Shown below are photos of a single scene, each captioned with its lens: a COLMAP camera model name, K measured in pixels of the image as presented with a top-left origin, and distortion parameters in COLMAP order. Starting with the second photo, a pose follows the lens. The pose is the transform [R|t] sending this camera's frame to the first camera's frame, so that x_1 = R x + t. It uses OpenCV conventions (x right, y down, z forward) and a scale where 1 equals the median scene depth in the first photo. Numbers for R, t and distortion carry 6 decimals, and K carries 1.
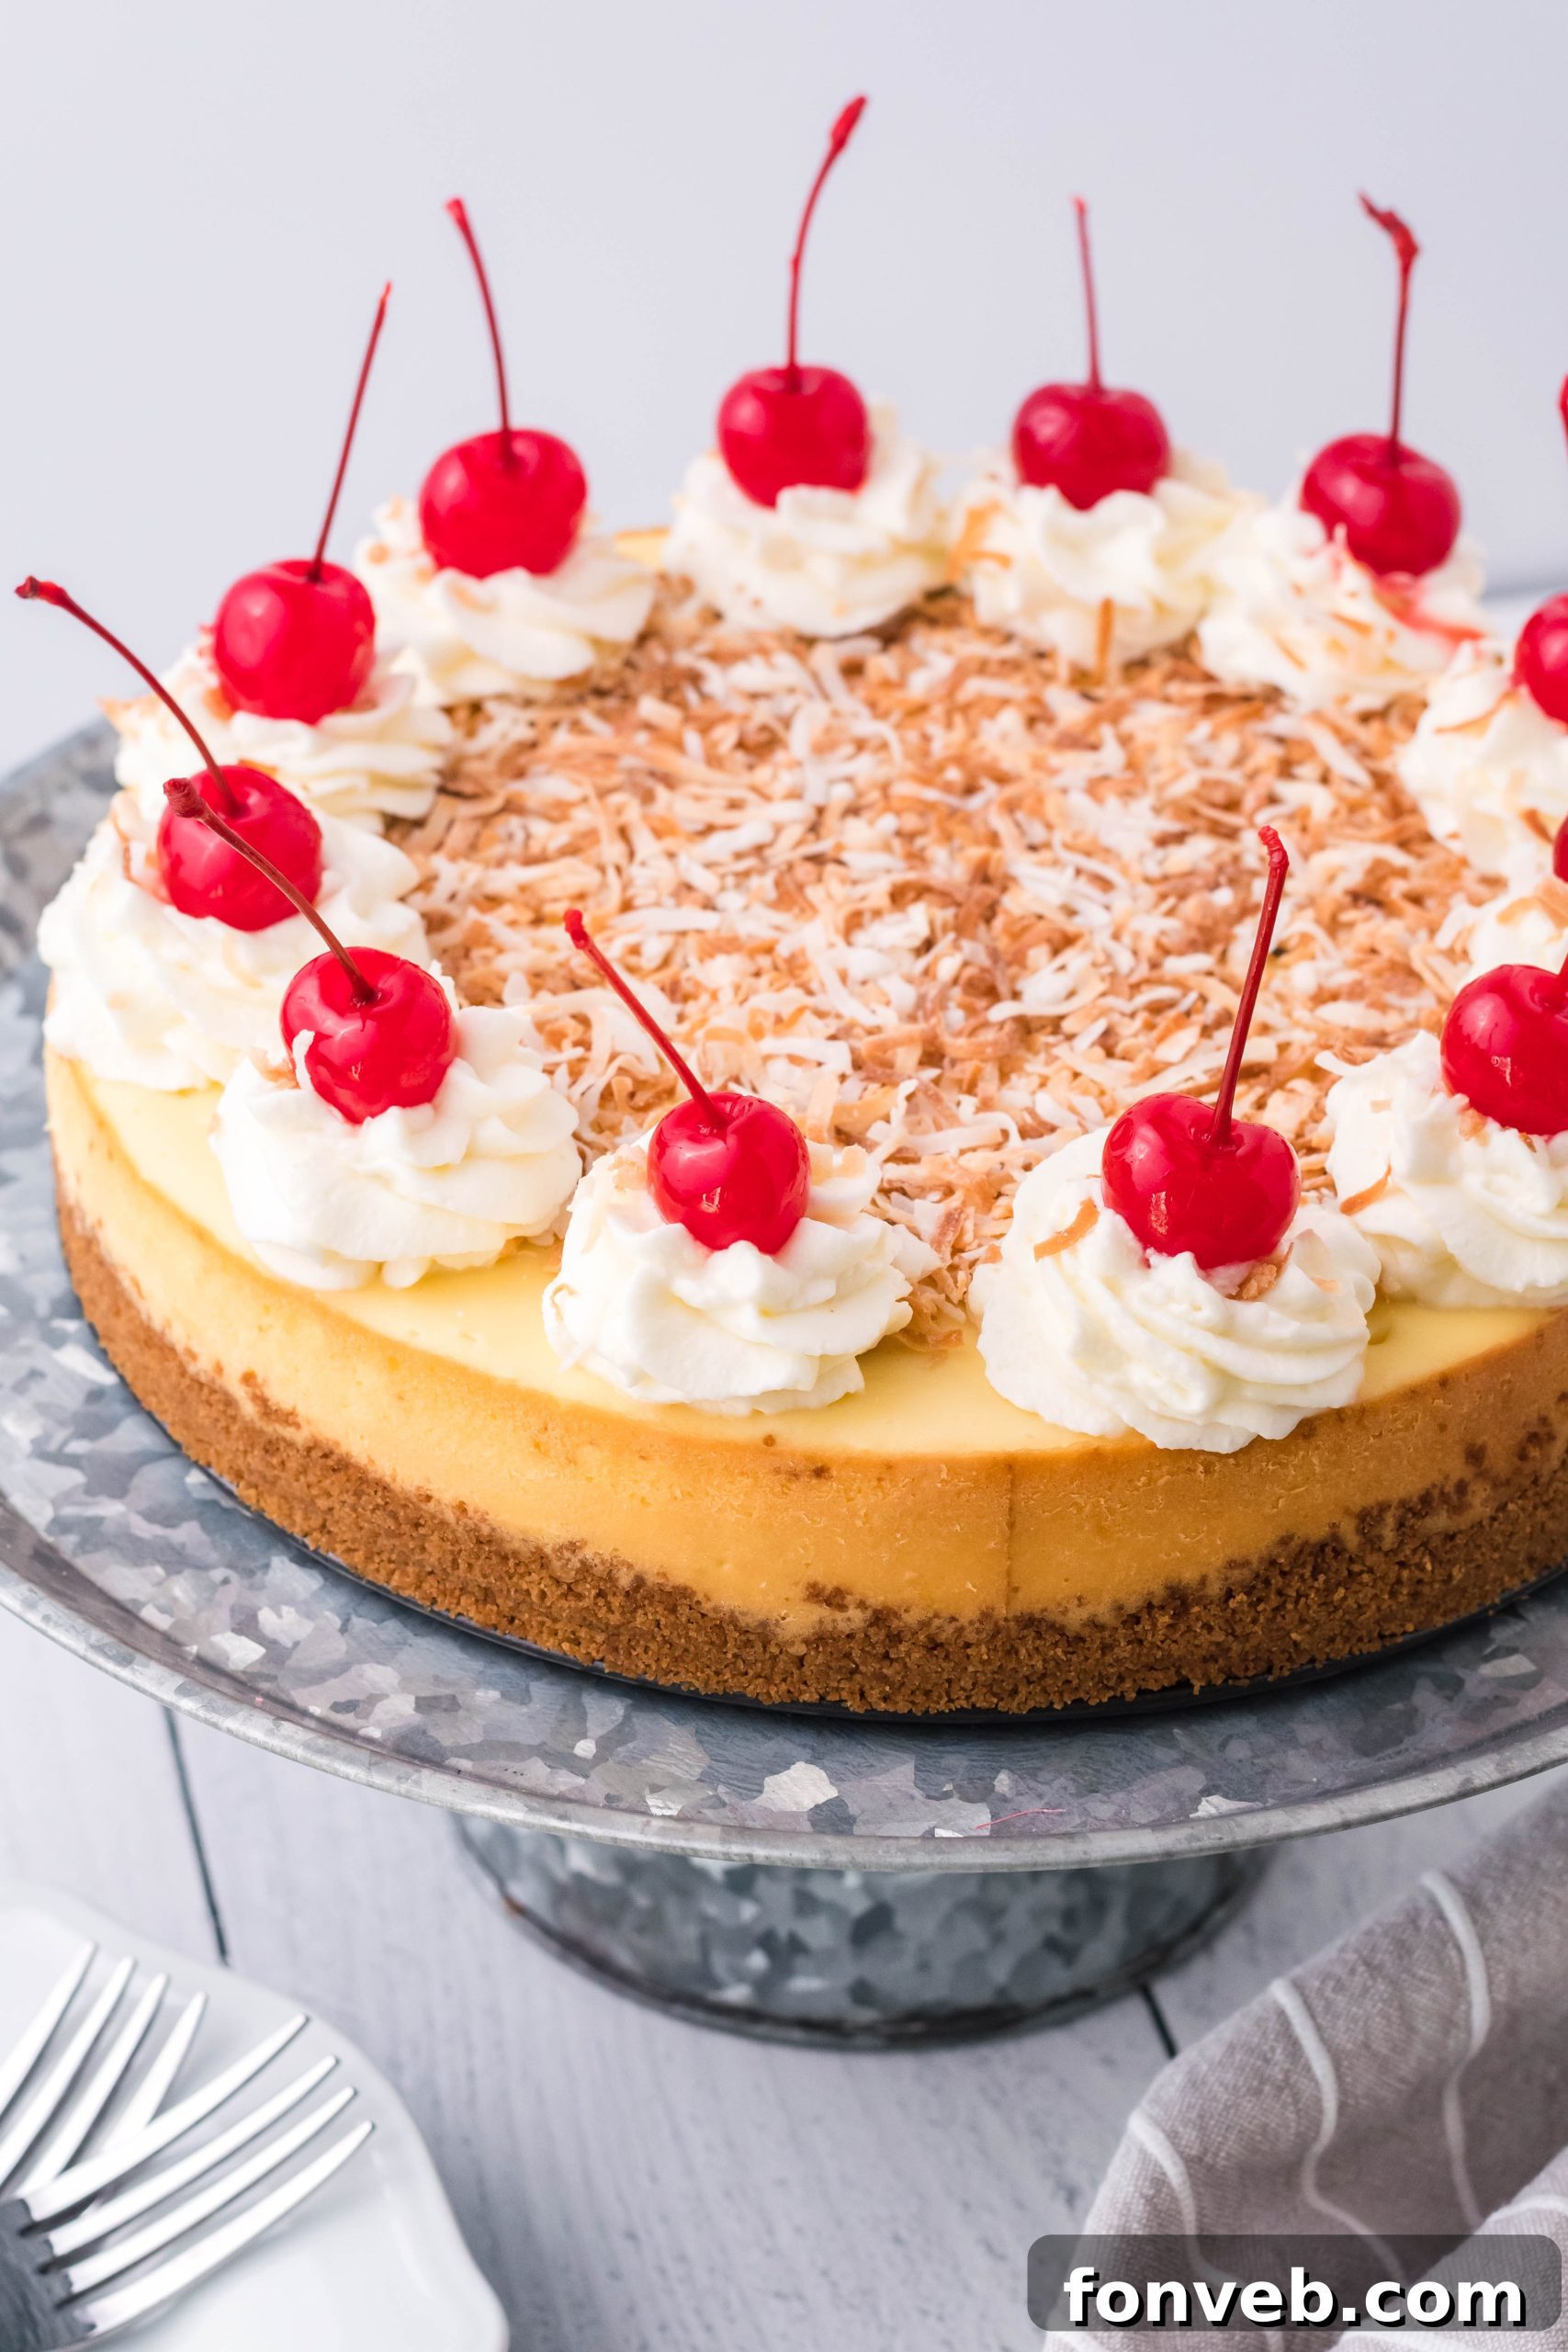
lens RADIAL K [[5841.8, 0, 784.0], [0, 5841.8, 1176.0], [0, 0, 1]] dist [-0.131362, -0.350714]
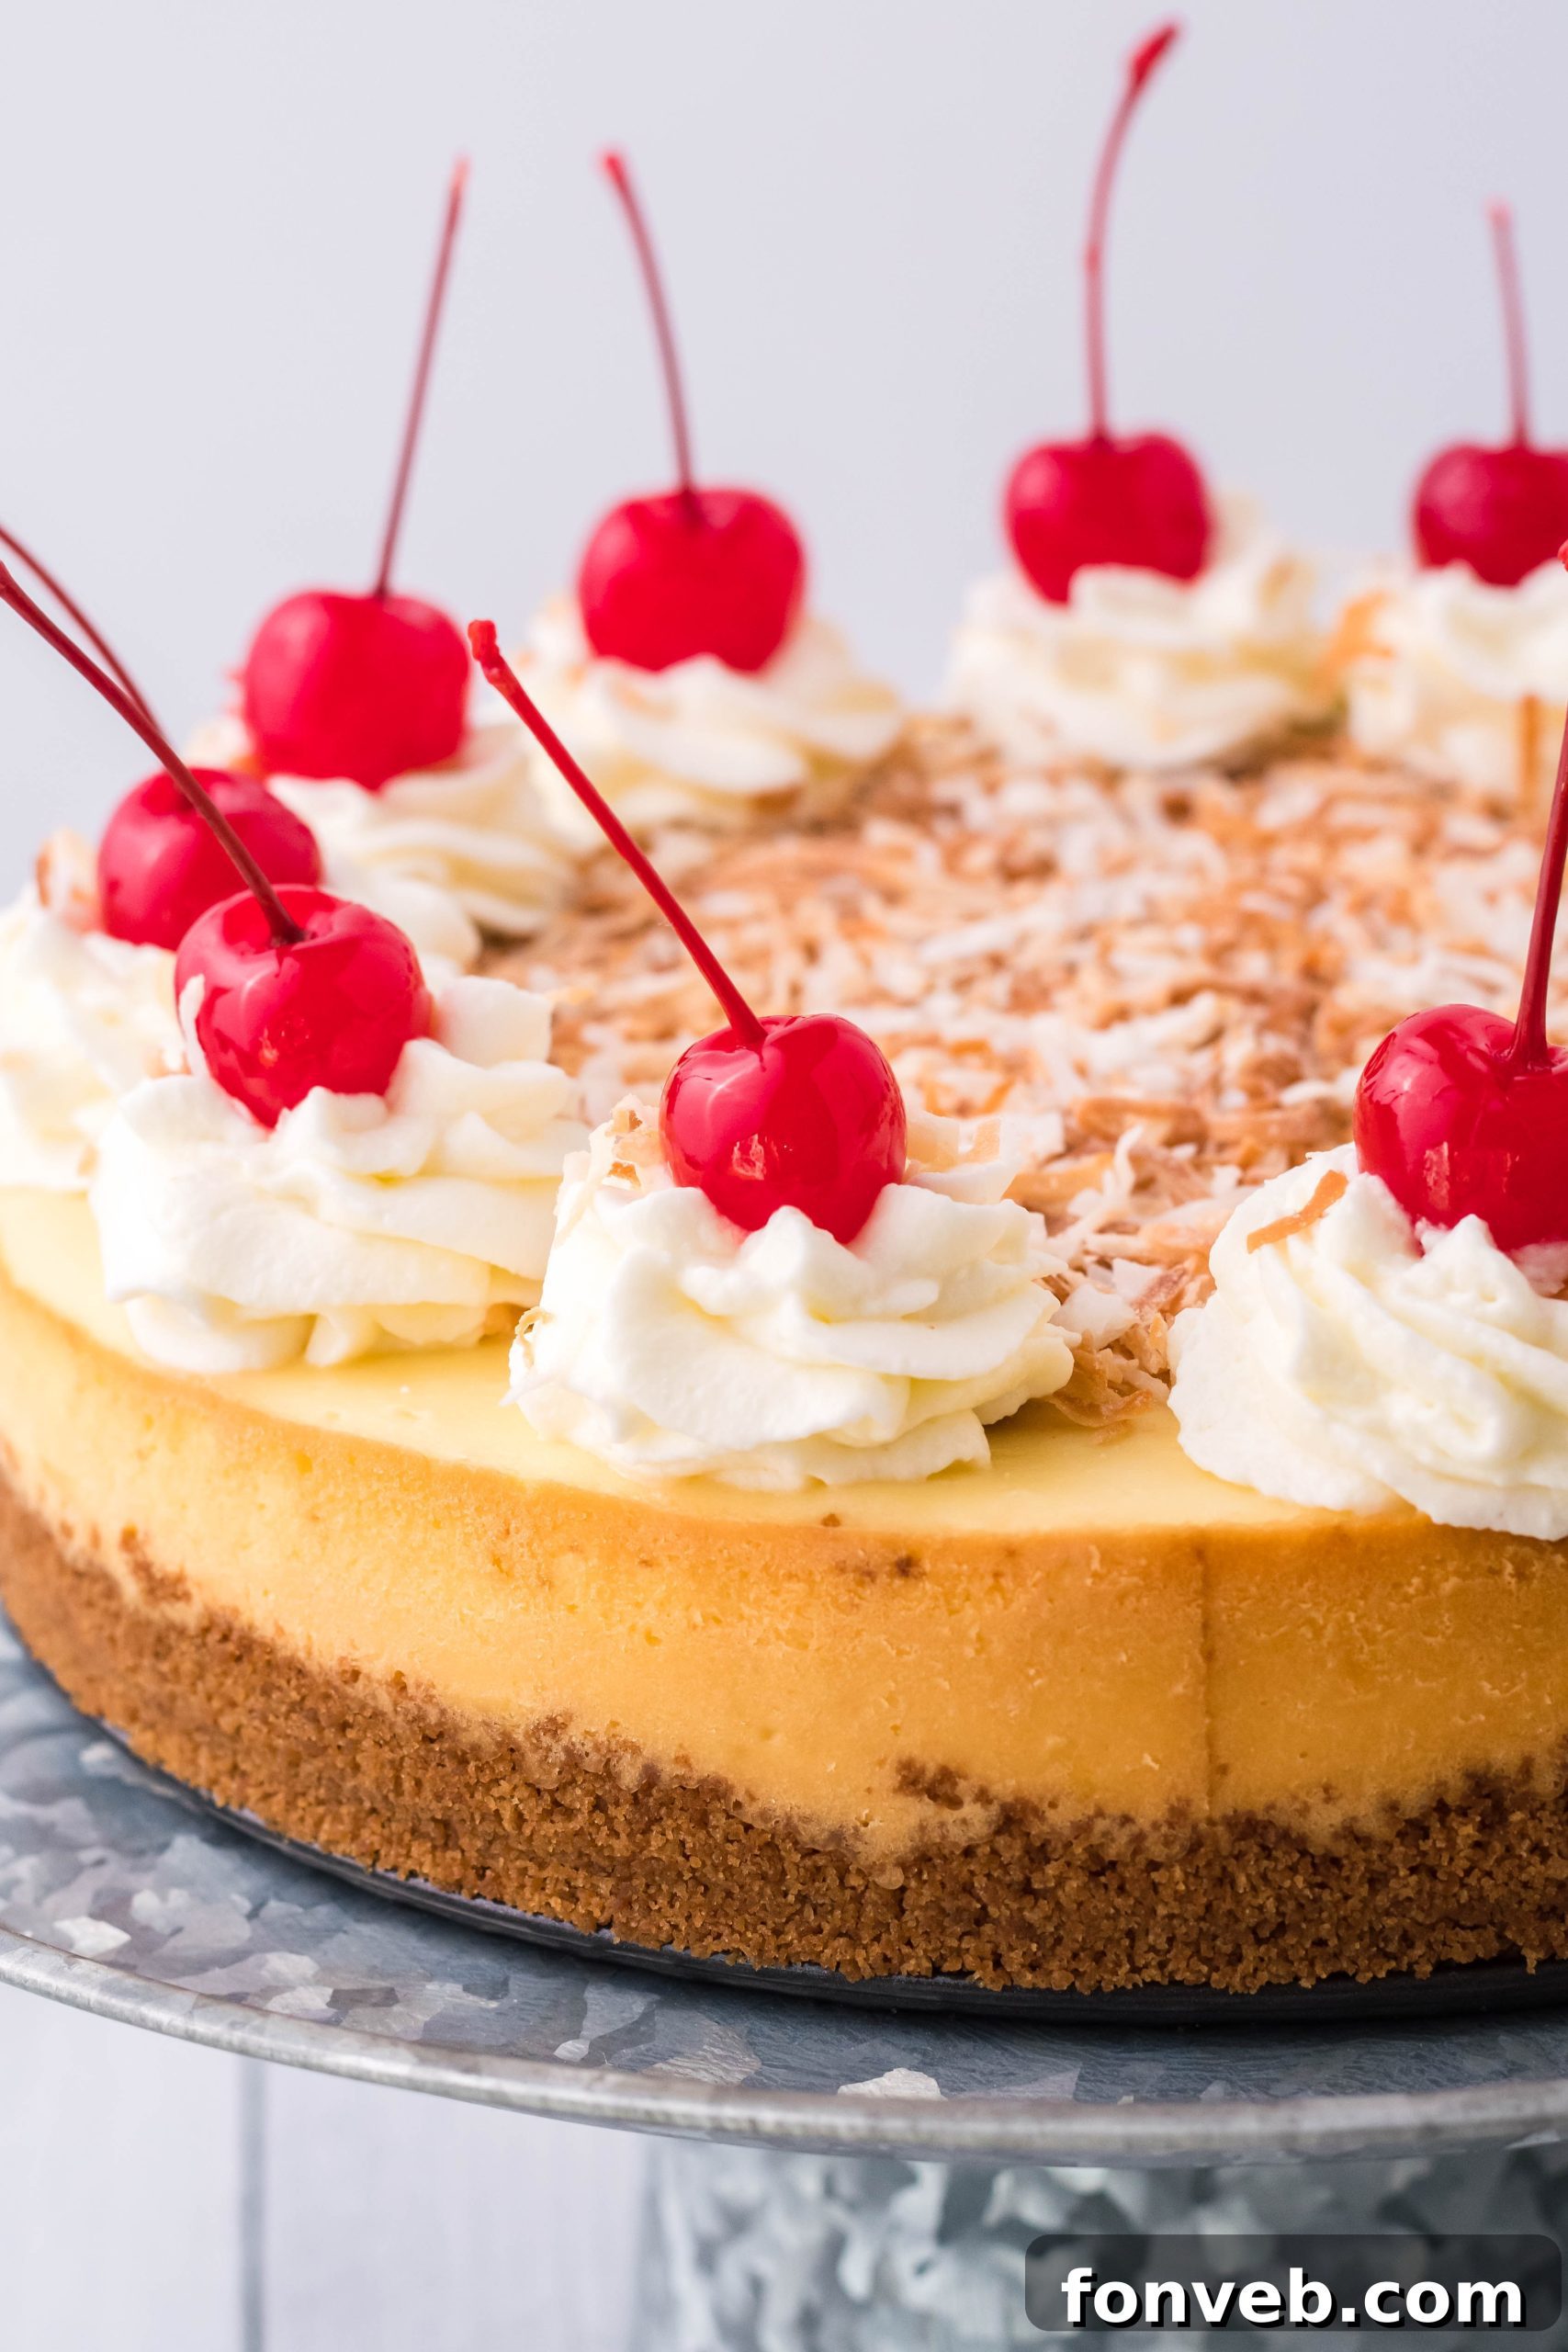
lens RADIAL K [[6155.8, 0, 784.0], [0, 6155.8, 1176.0], [0, 0, 1]] dist [-0.107789, -0.984653]
pose [[0.986046, -0.021628, -0.165062, 0.102852], [-0.022071, 0.965786, -0.258400, 0.179679], [0.165003, 0.258437, 0.951832, 0.335289]]
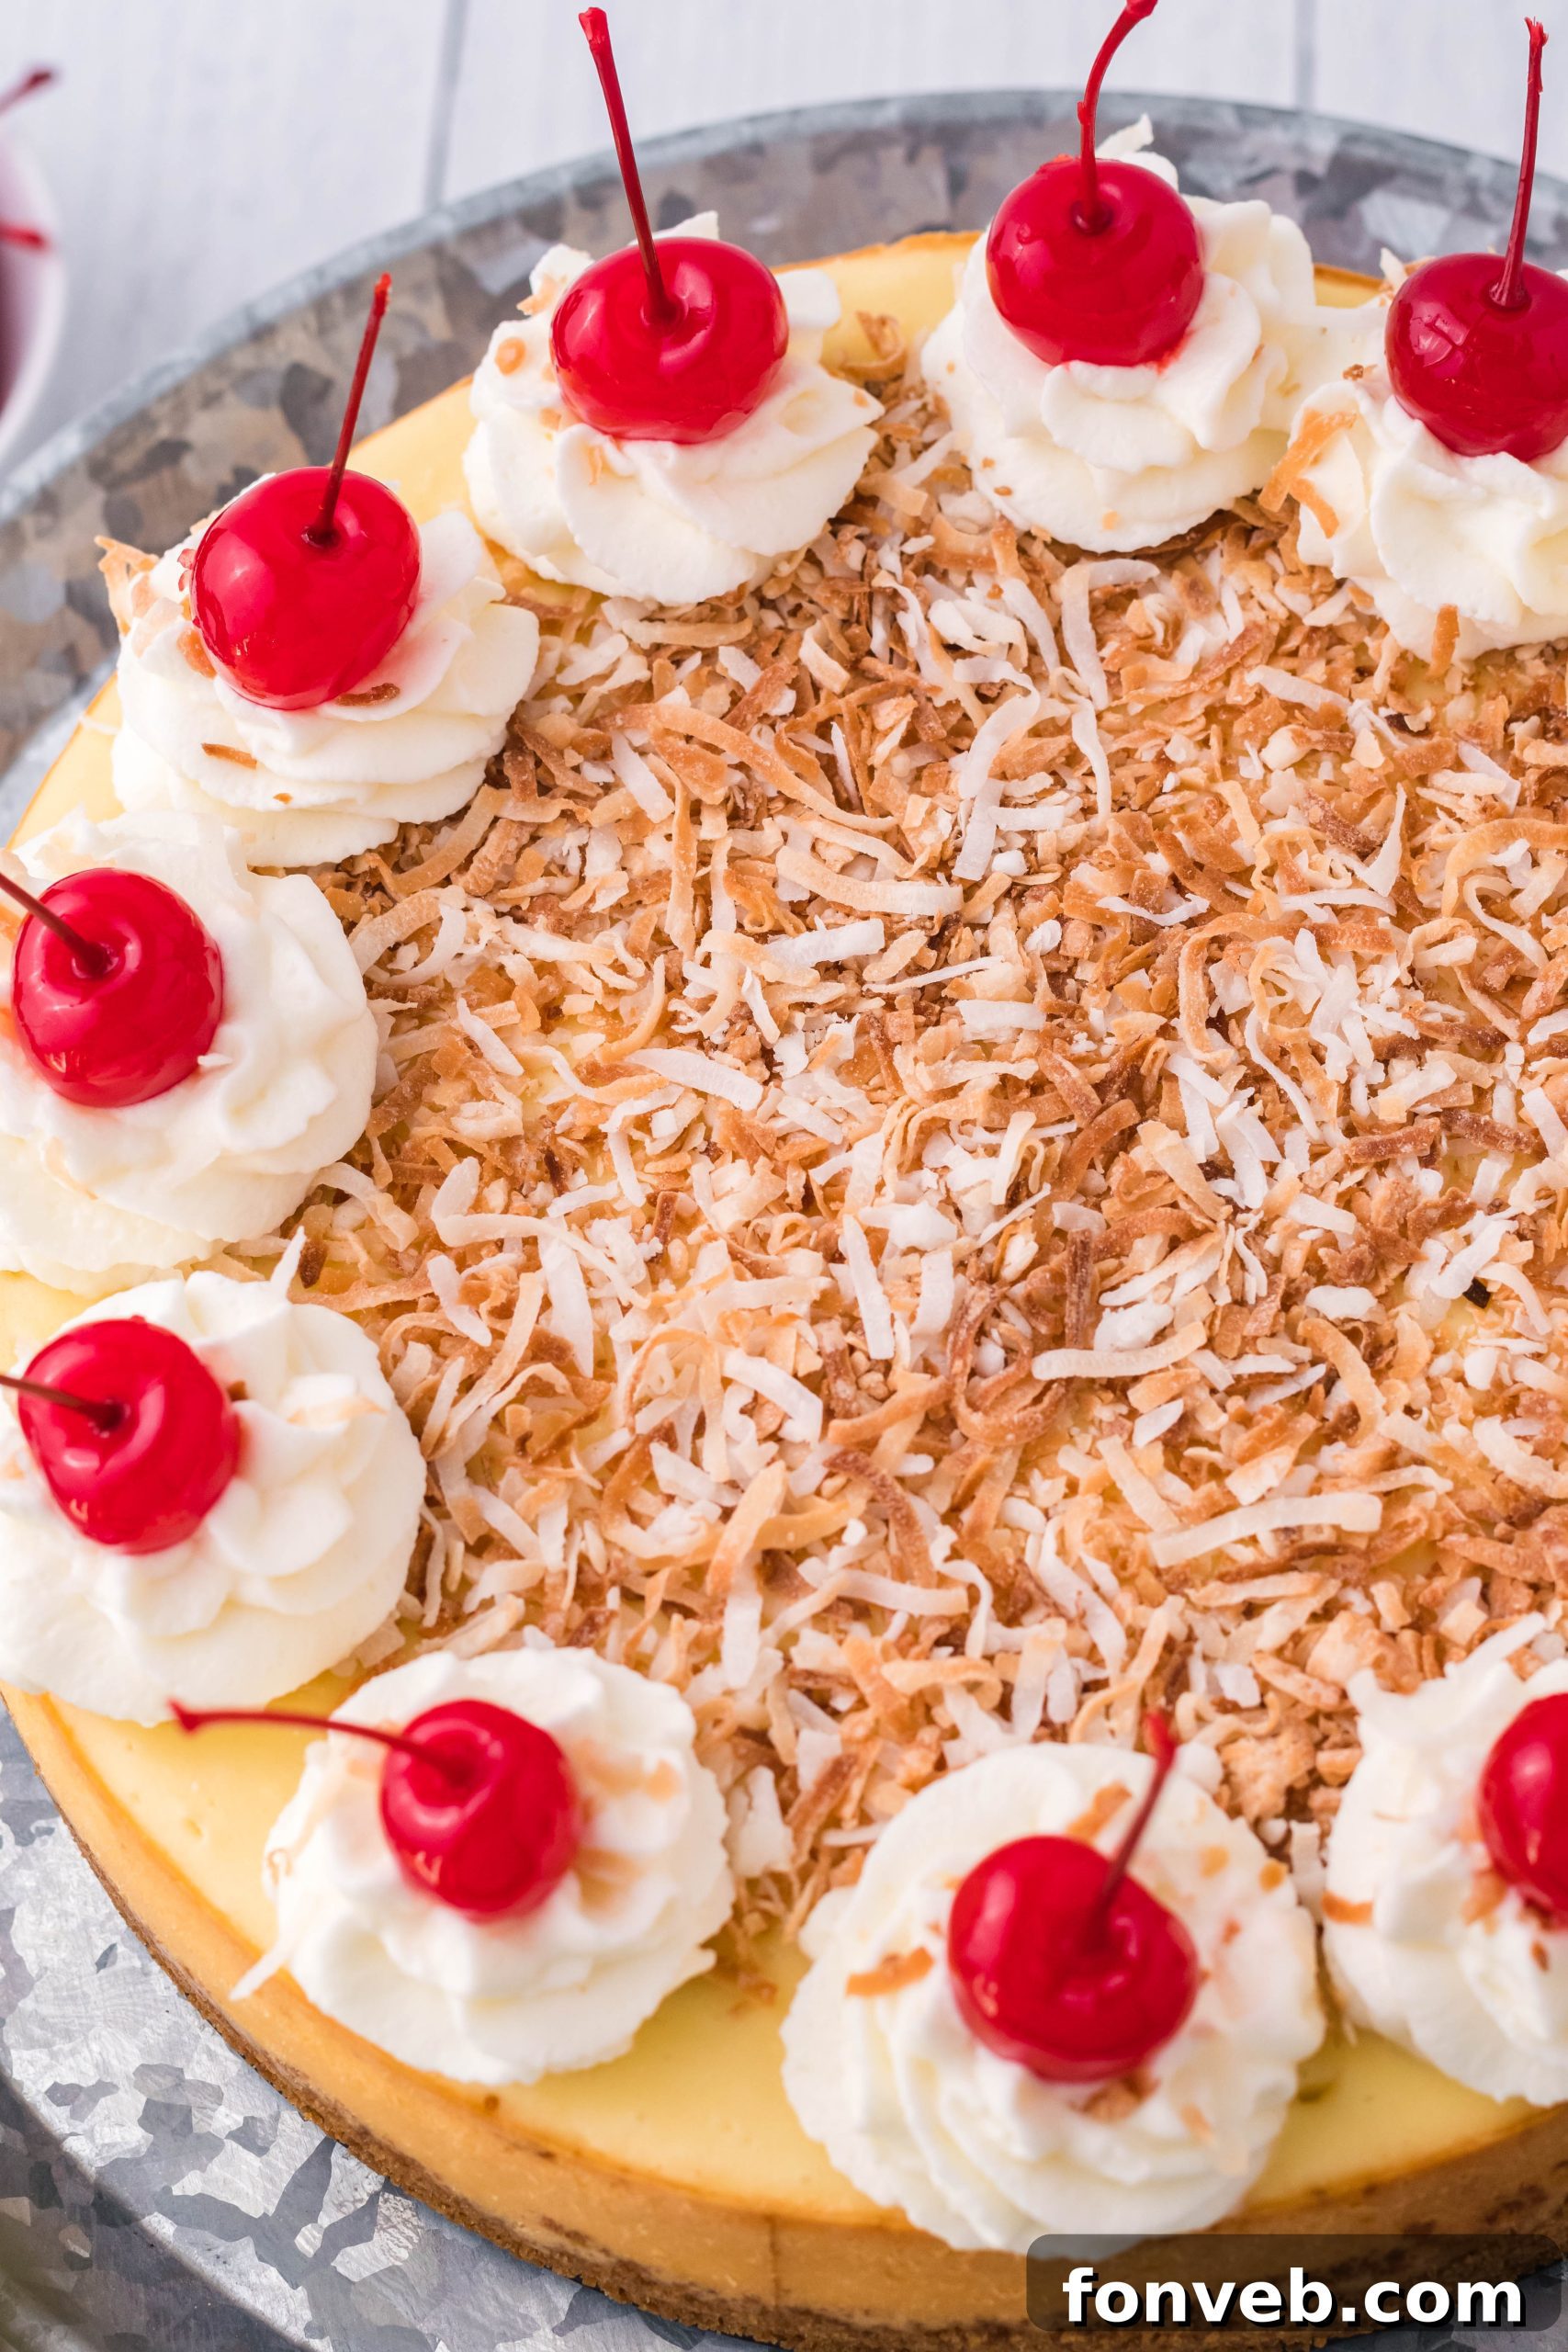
lens RADIAL K [[5651.0, 0, 784.0], [0, 5651.0, 1176.0], [0, 0, 1]] dist [-0.118304, -0.367301]
pose [[0.951411, 0.233237, -0.201043, 0.157286], [-0.110508, 0.868027, 0.484062, -0.432244], [0.287412, -0.438325, 0.851625, 0.401038]]
